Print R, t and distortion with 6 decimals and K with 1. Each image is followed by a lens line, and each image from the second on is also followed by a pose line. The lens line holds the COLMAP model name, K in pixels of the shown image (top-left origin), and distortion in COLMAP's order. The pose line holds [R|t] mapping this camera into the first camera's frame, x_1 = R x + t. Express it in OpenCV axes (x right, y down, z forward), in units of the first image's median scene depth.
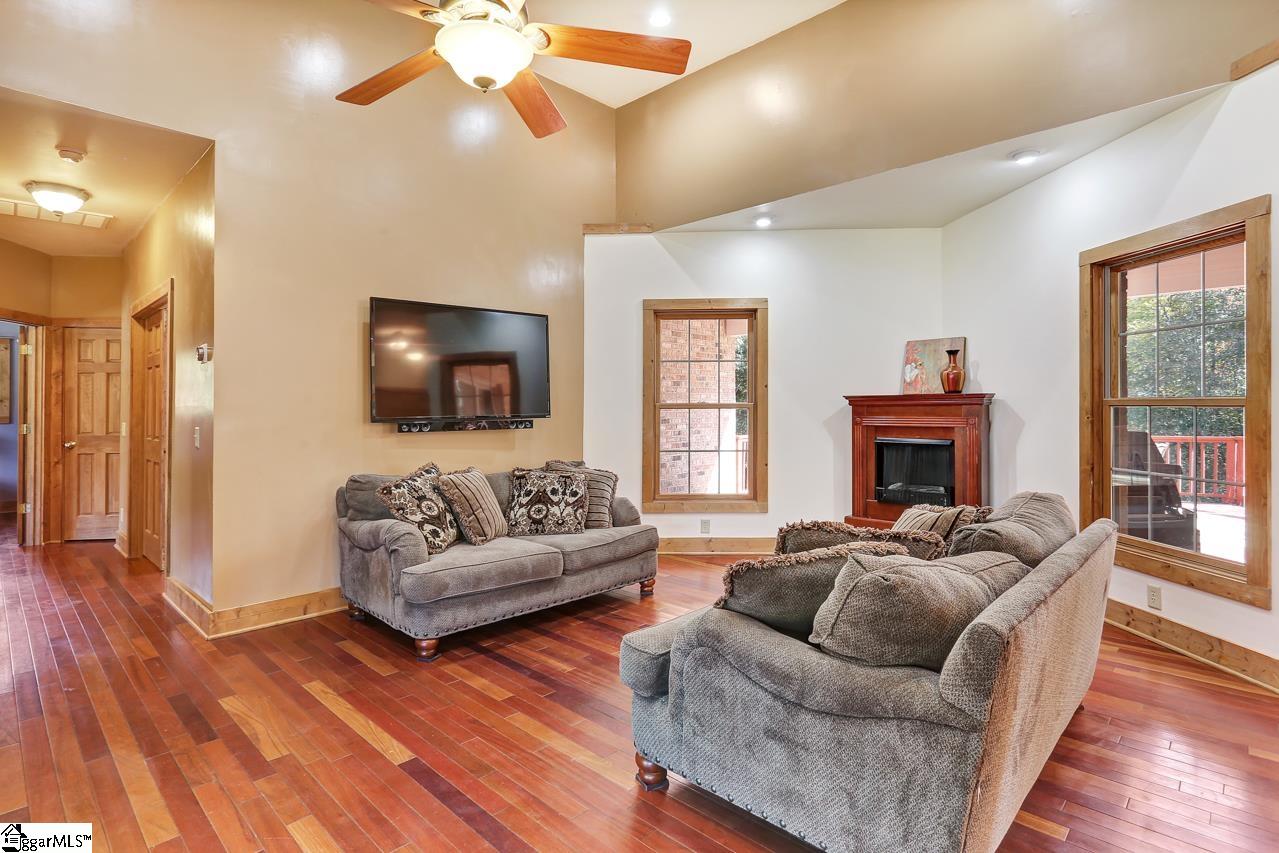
lens RADIAL K [[640.6, 0, 637.9], [0, 640.6, 415.2], [0, 0, 1]] dist [-0.003046, 0.003971]
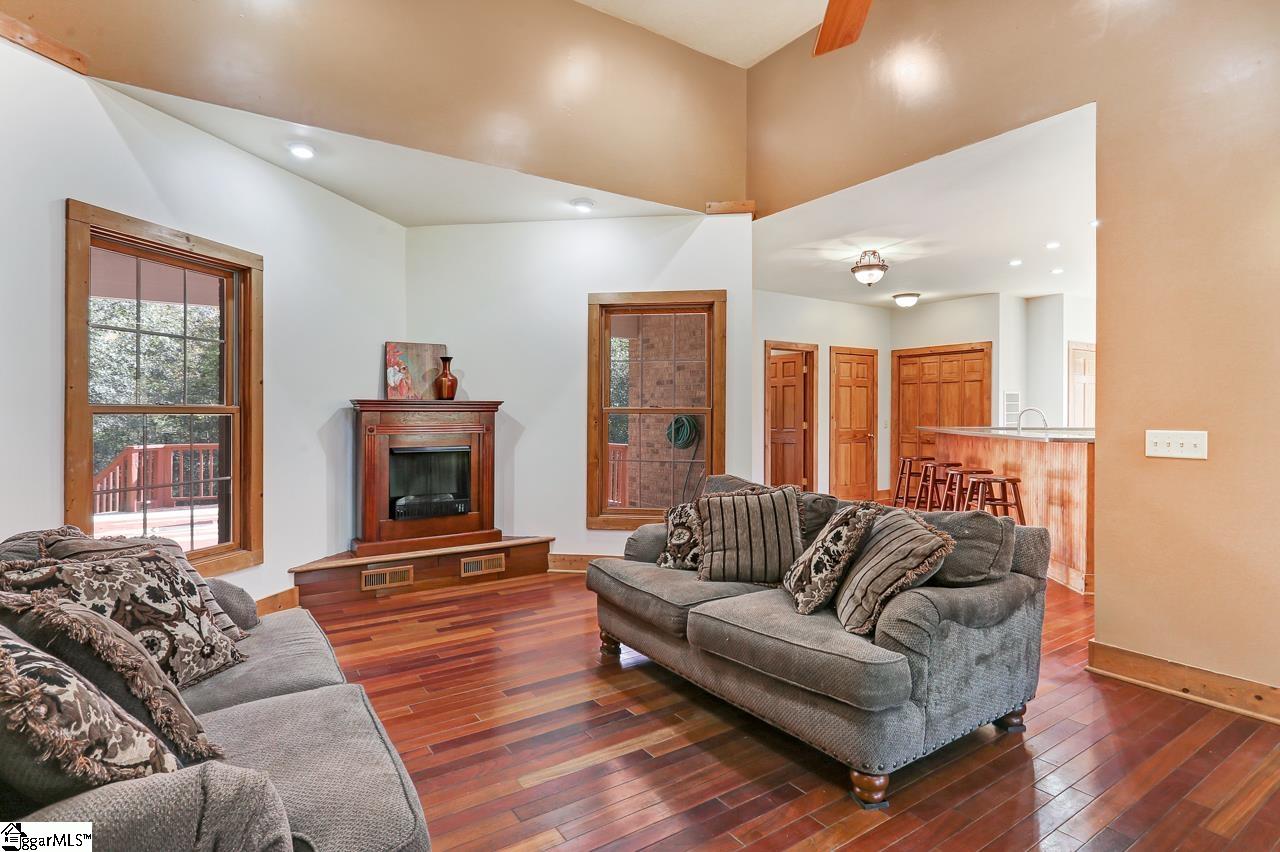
lens RADIAL K [[641.1, 0, 636.5], [0, 641.1, 421.9], [0, 0, 1]] dist [-0.003046, 0.003971]
pose [[0.239443, -0.005863, 0.970893, -0.490928], [0.007586, 0.999963, 0.004168, -0.002598], [-0.970881, 0.006368, 0.239478, 0.559364]]
